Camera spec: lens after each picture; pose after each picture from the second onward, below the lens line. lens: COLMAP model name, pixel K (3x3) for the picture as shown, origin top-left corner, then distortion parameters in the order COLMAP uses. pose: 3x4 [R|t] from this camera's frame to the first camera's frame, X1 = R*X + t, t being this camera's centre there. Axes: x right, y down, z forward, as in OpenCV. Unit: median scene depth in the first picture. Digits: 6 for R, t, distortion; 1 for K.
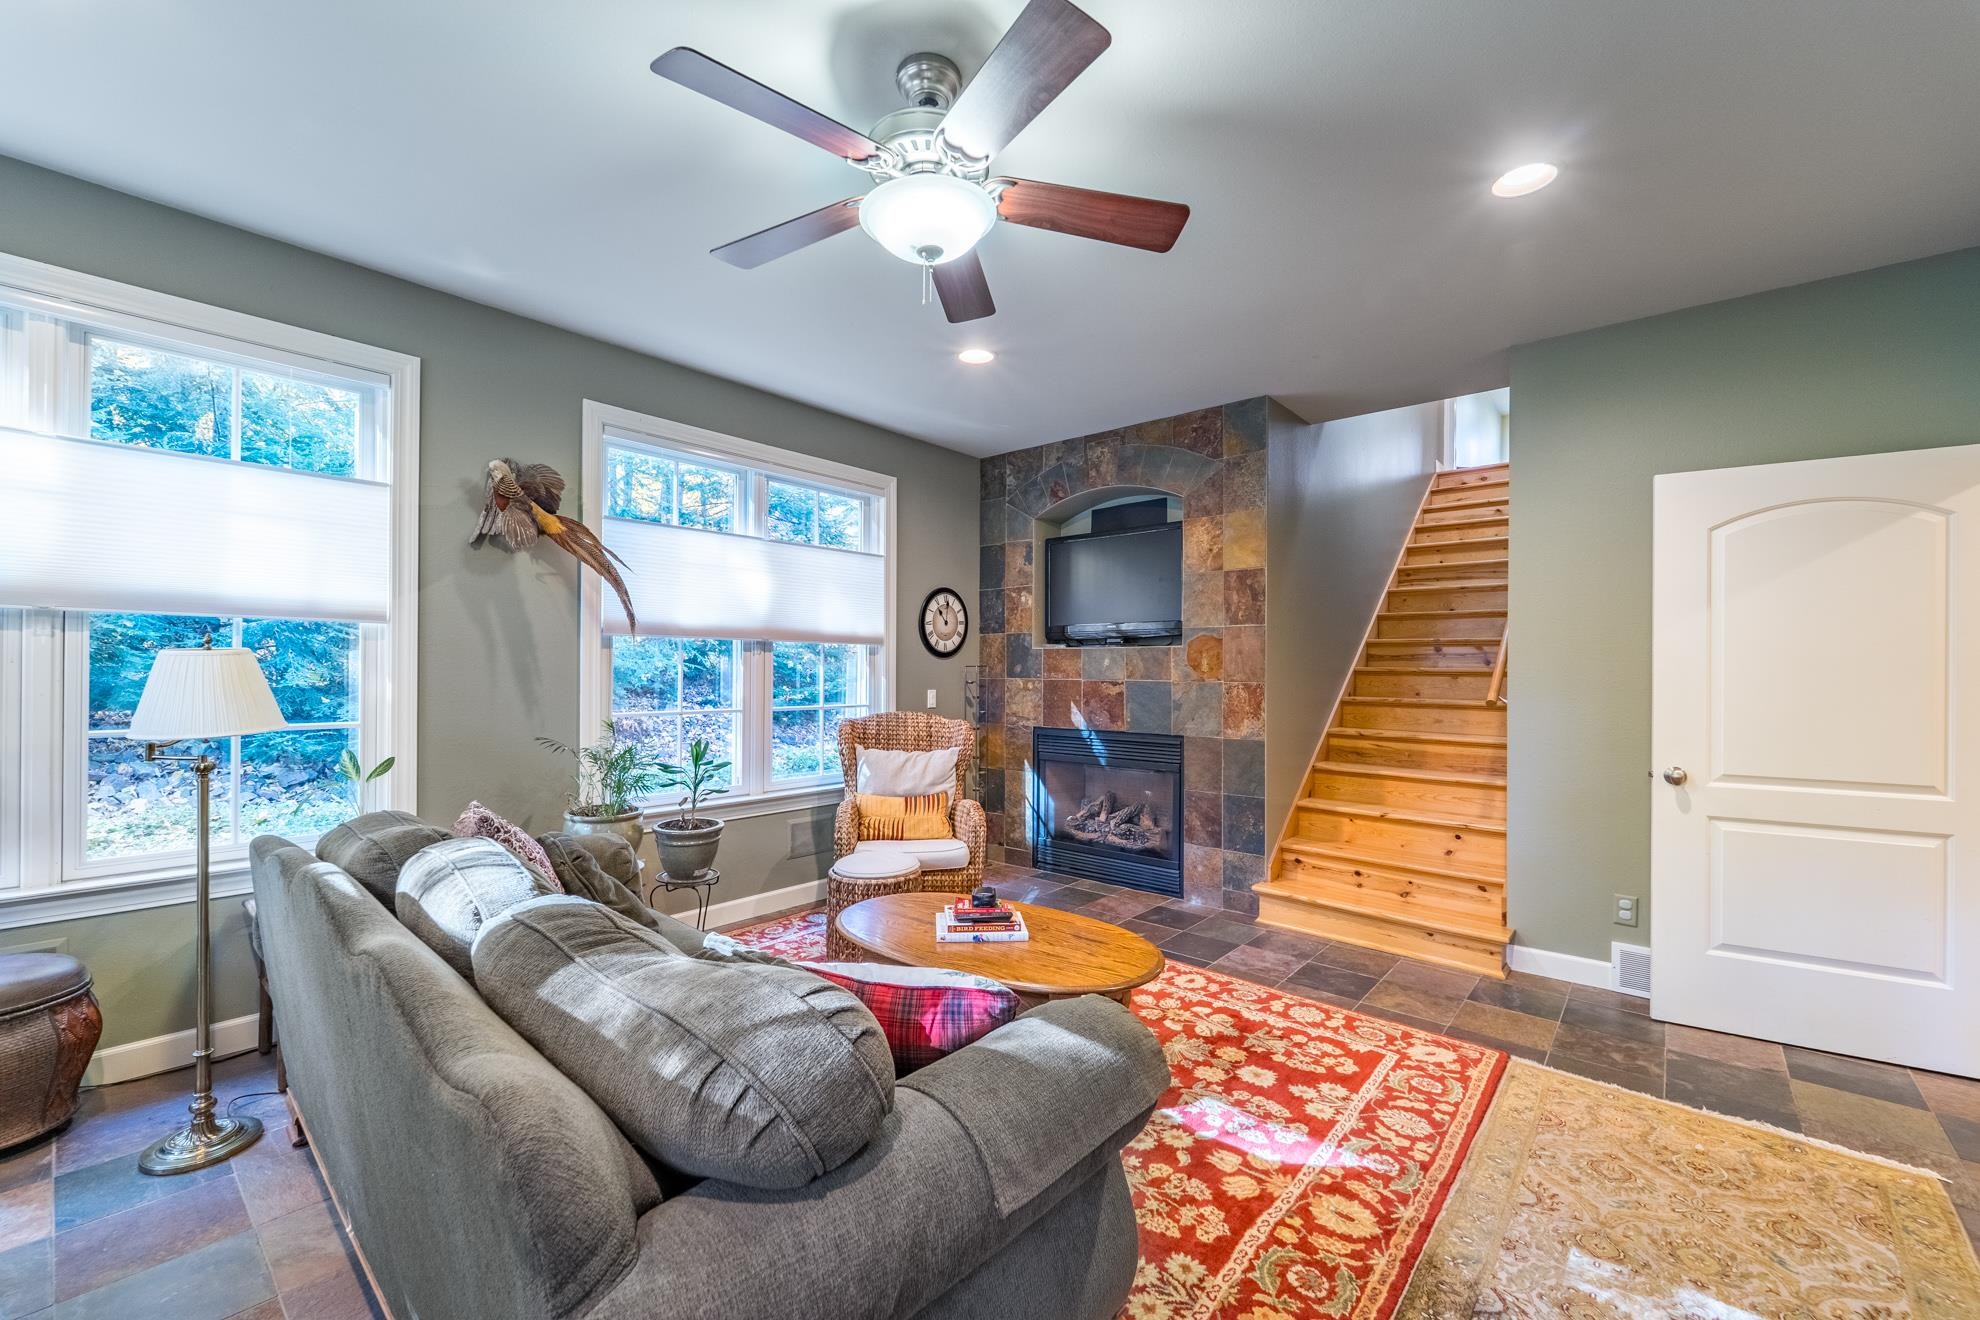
lens RADIAL K [[821.7, 0, 980.7], [0, 821.7, 672.4], [0, 0, 1]] dist [-0.002116, -0.001101]
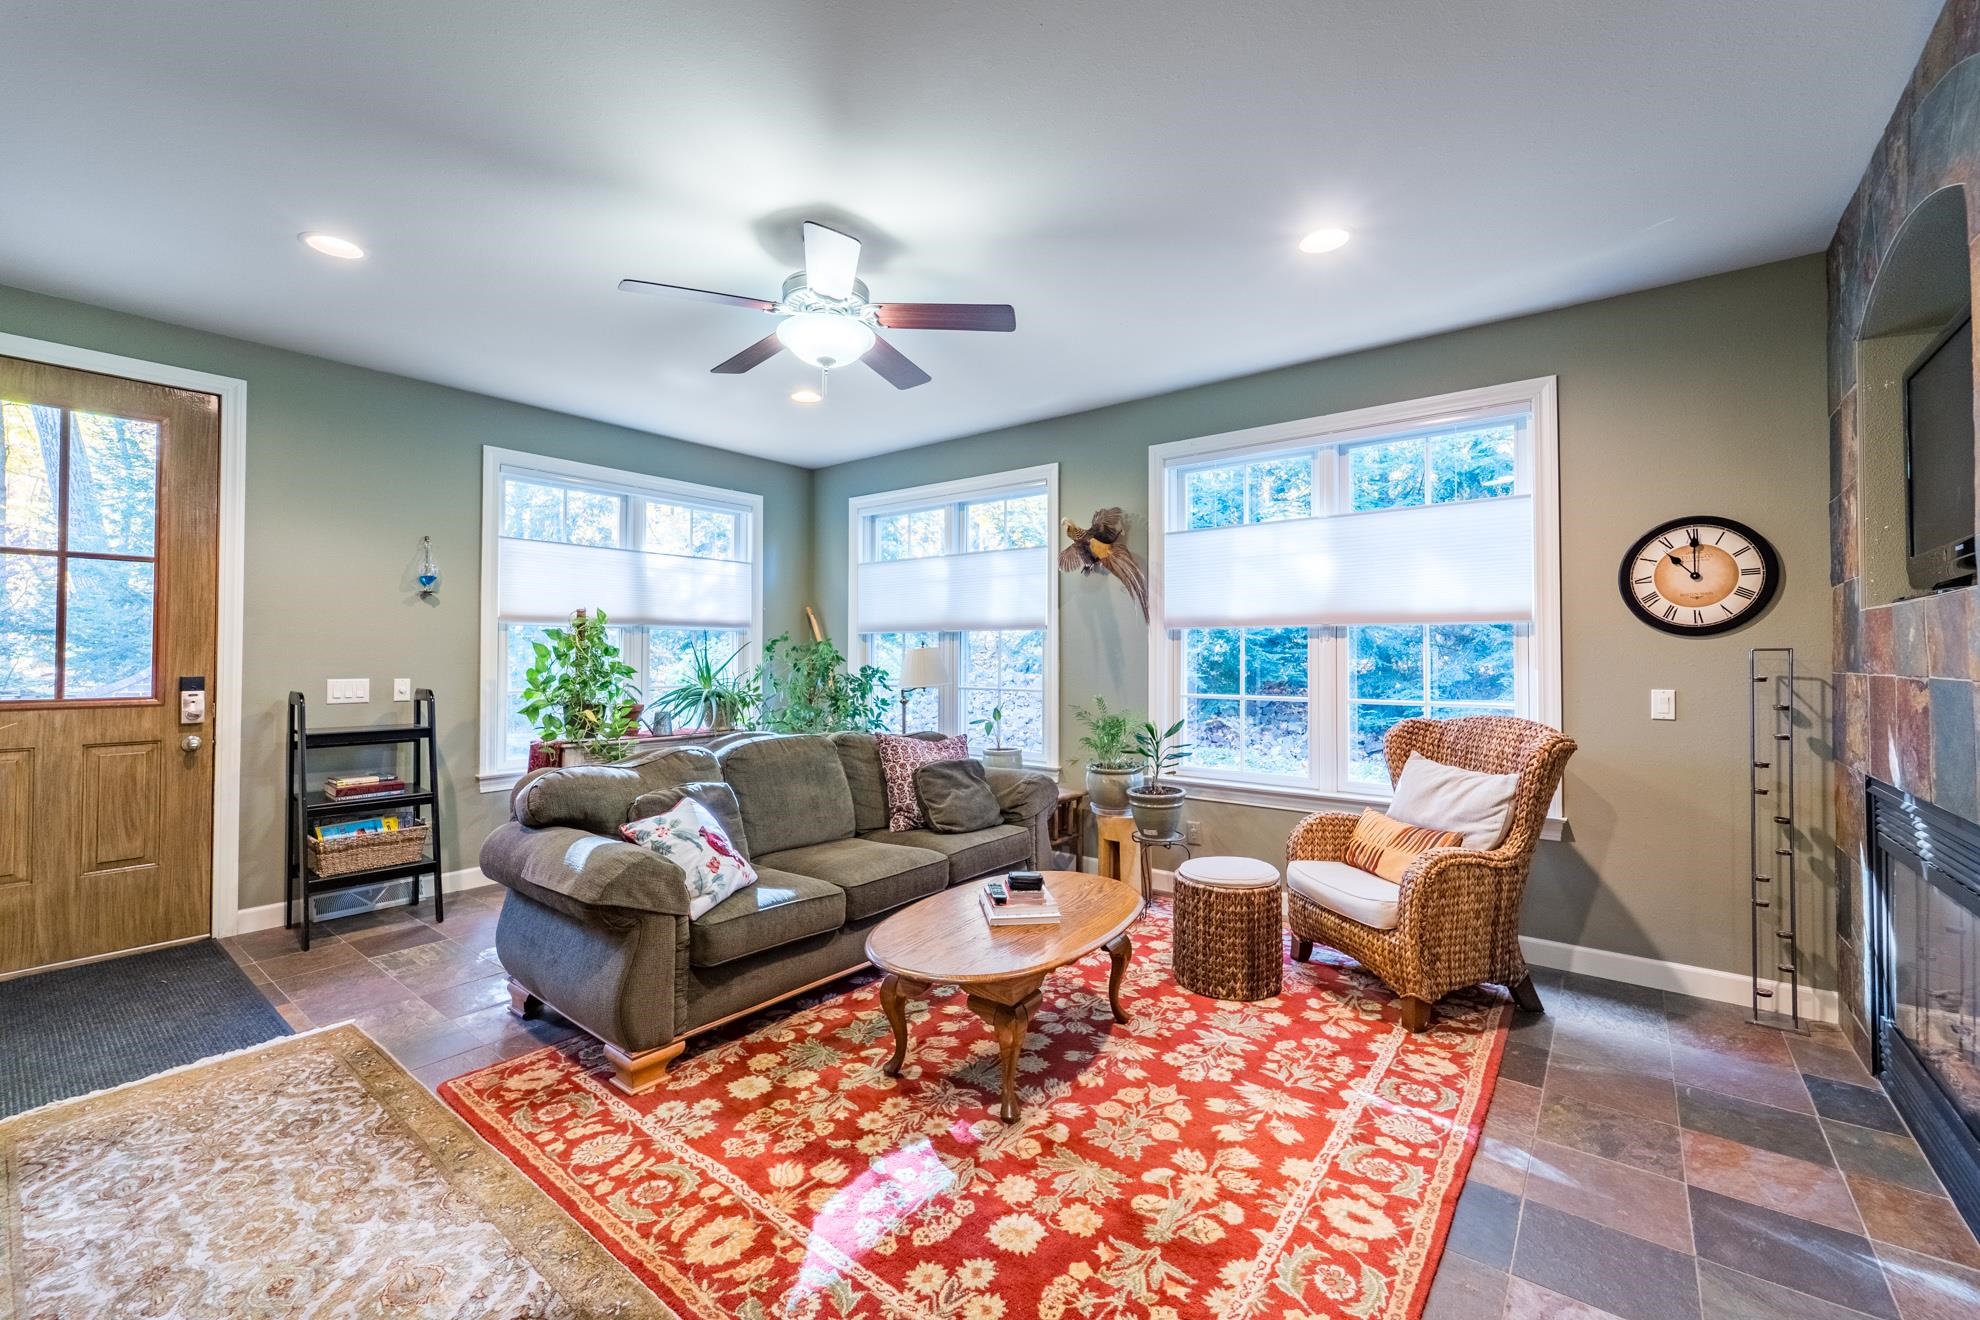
lens RADIAL K [[821.7, 0, 978.4], [0, 821.7, 647.1], [0, 0, 1]] dist [-0.002116, -0.001101]
pose [[0.021869, -0.025525, -0.999435, 1.041623], [-0.010272, 0.999616, -0.025755, 0.019523], [0.999708, 0.010830, 0.021599, 0.953553]]
